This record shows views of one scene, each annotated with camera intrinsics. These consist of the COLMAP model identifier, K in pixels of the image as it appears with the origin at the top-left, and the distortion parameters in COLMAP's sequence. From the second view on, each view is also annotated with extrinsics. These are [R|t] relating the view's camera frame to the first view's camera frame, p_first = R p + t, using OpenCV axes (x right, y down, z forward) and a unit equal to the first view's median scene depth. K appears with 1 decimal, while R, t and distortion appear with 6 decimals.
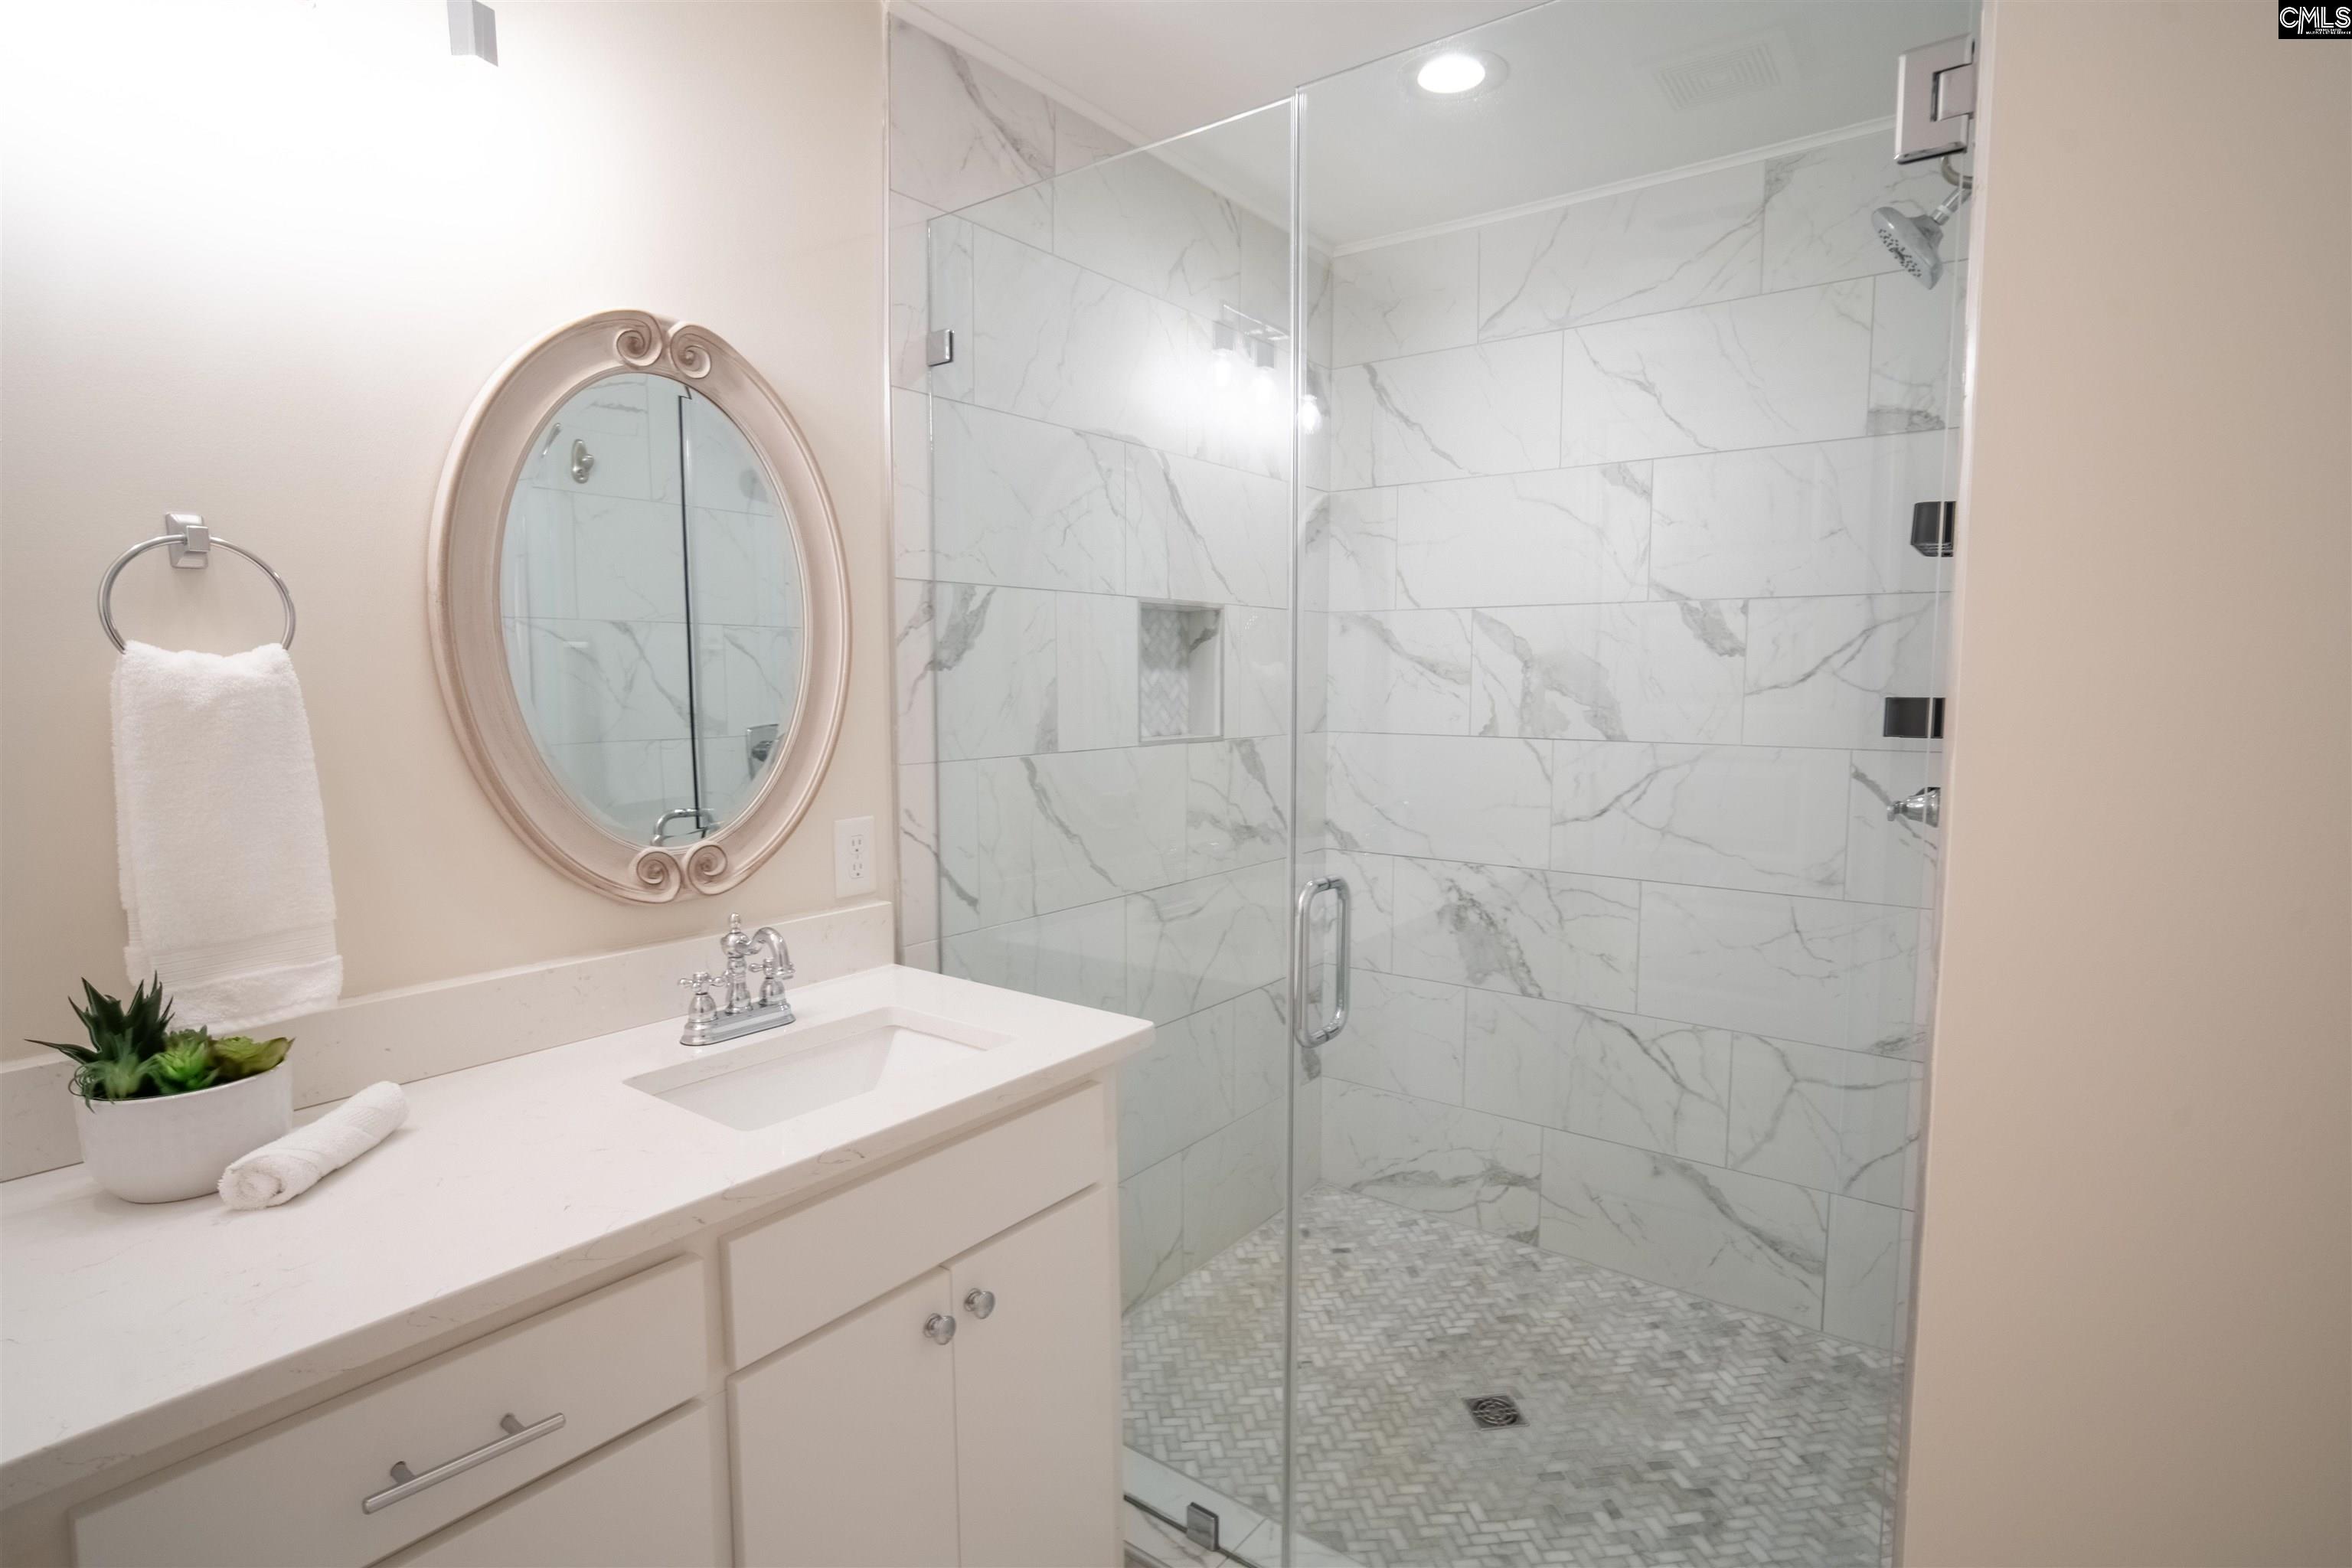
lens RADIAL K [[1196.2, 0, 1176.0], [0, 1196.2, 784.0], [0, 0, 1]] dist [-0.021799, 0.014006]
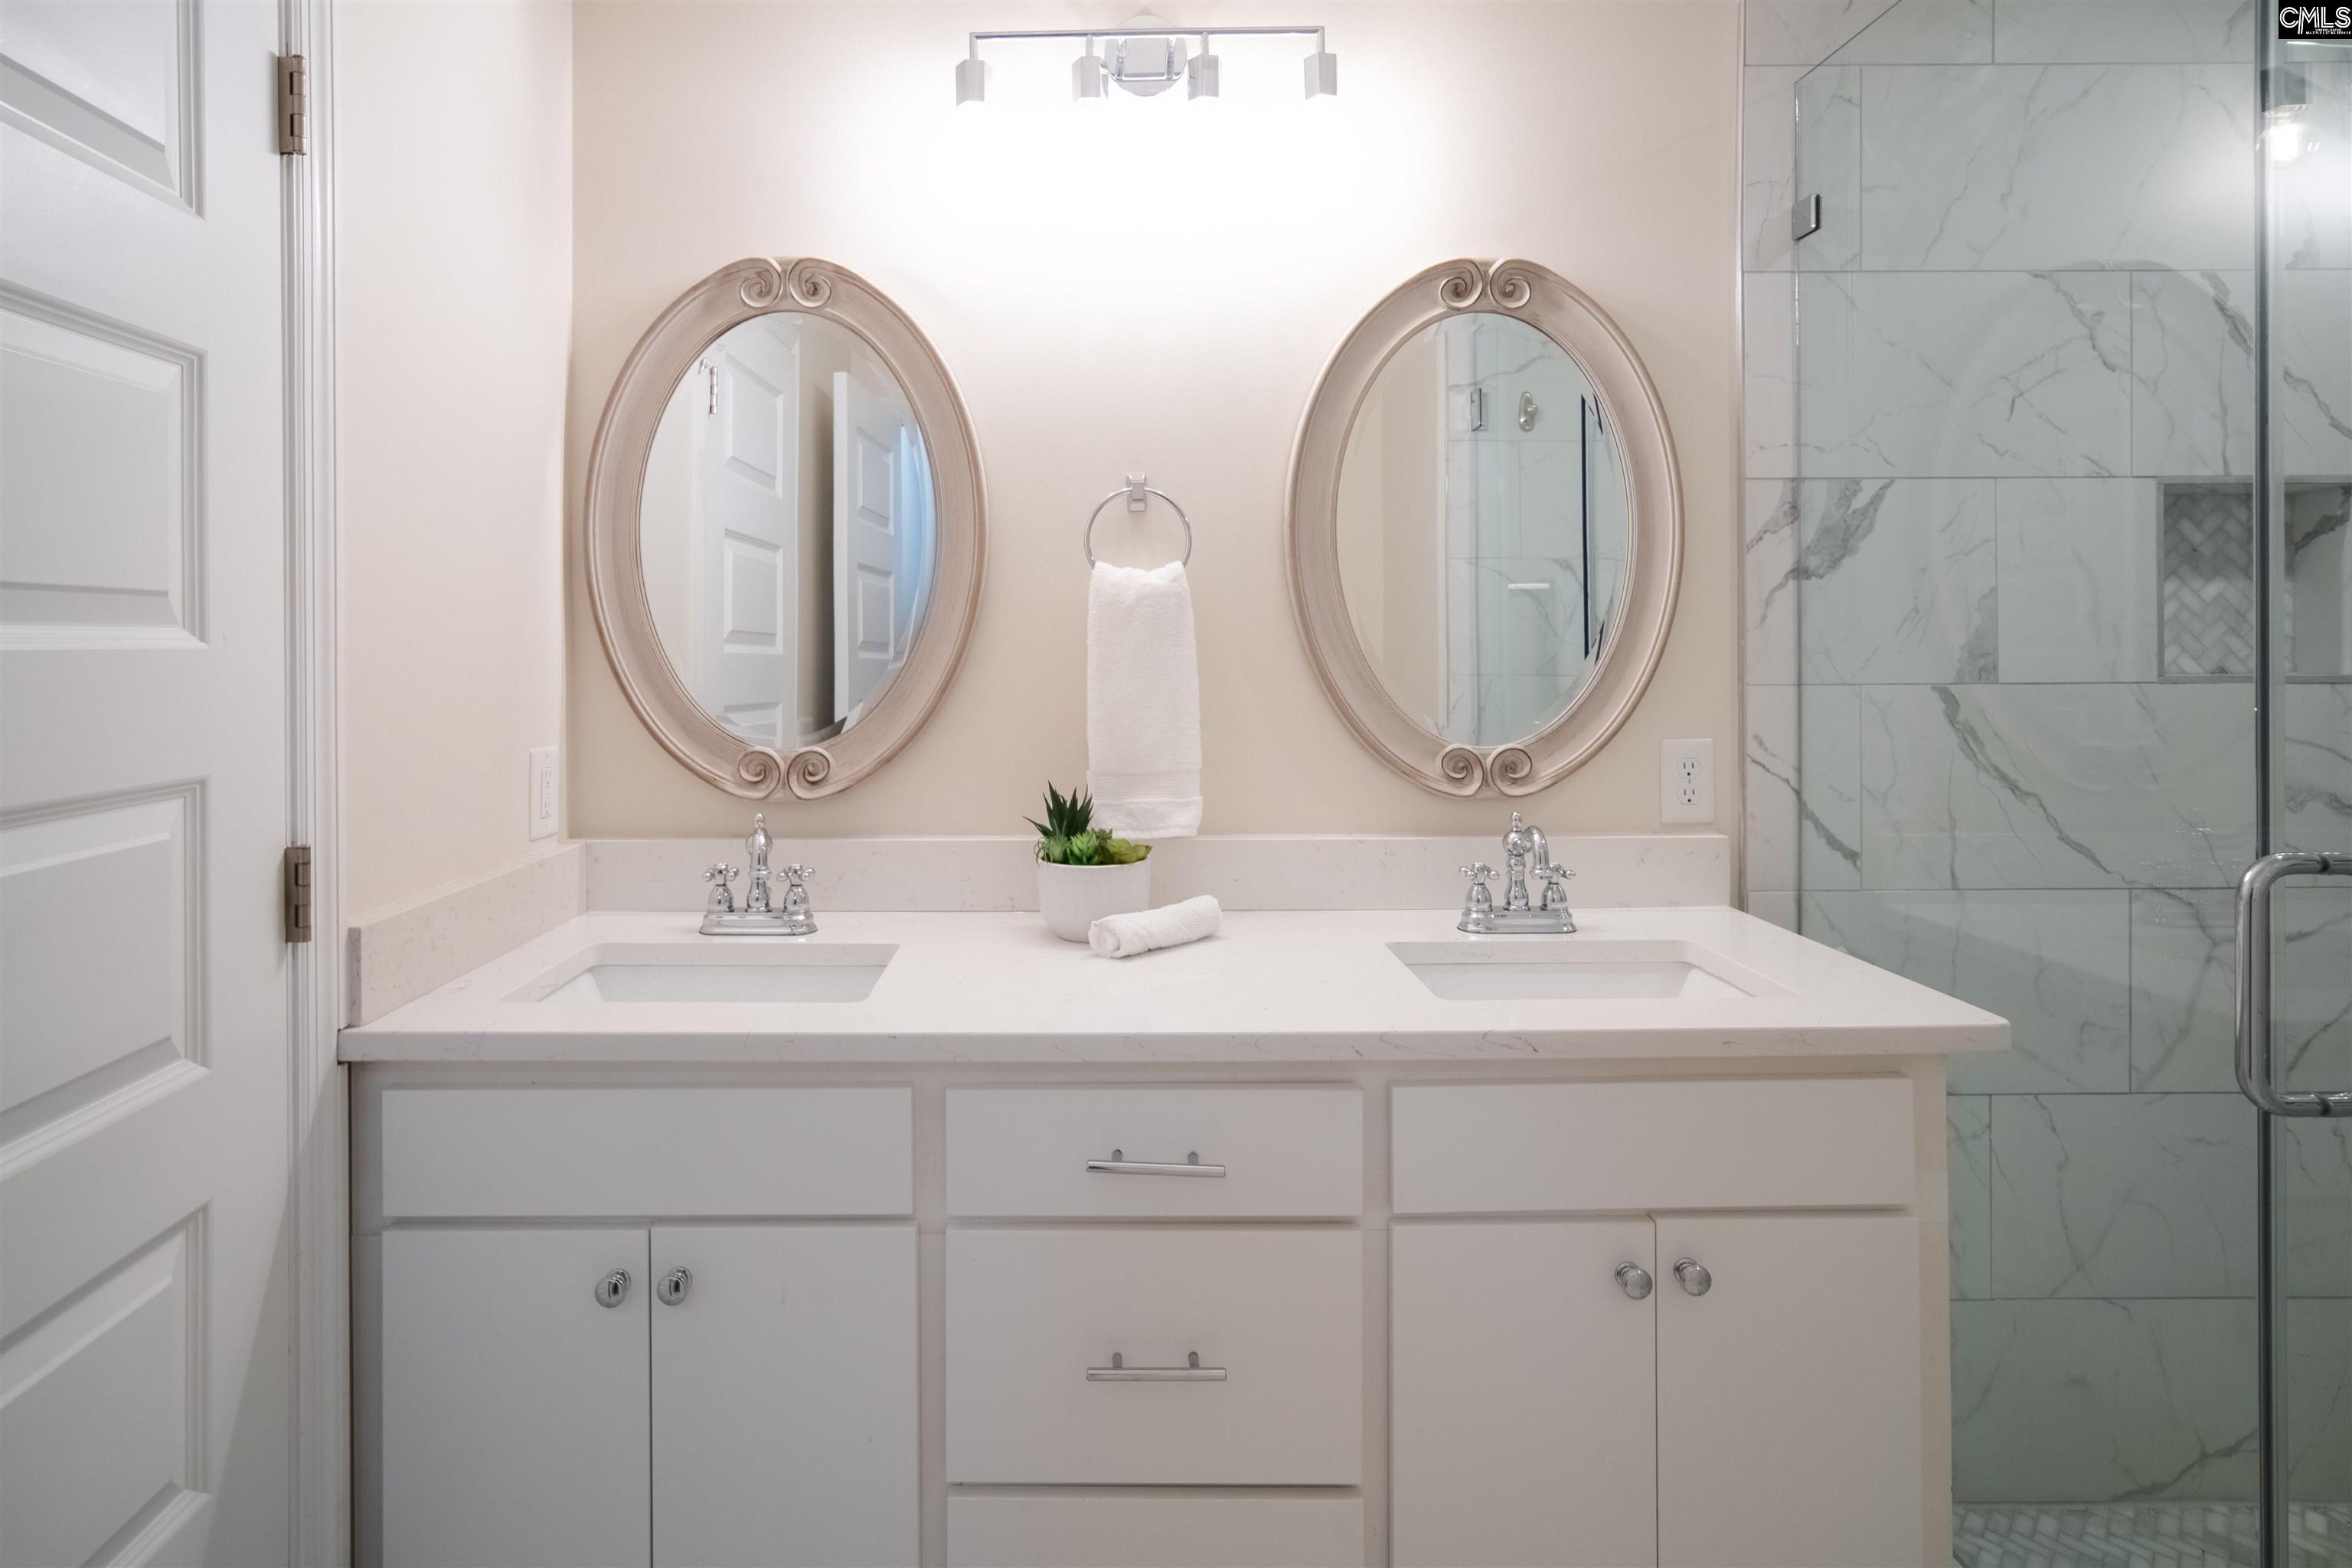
lens RADIAL K [[1312.8, 0, 1175.5], [0, 1312.8, 677.1], [0, 0, 1]] dist [0.001943, 0.001517]
pose [[0.599179, 0.003835, -0.800606, 0.343609], [-0.075932, 0.995753, -0.052059, 0.071076], [0.797006, 0.091984, 0.596926, 0.078093]]
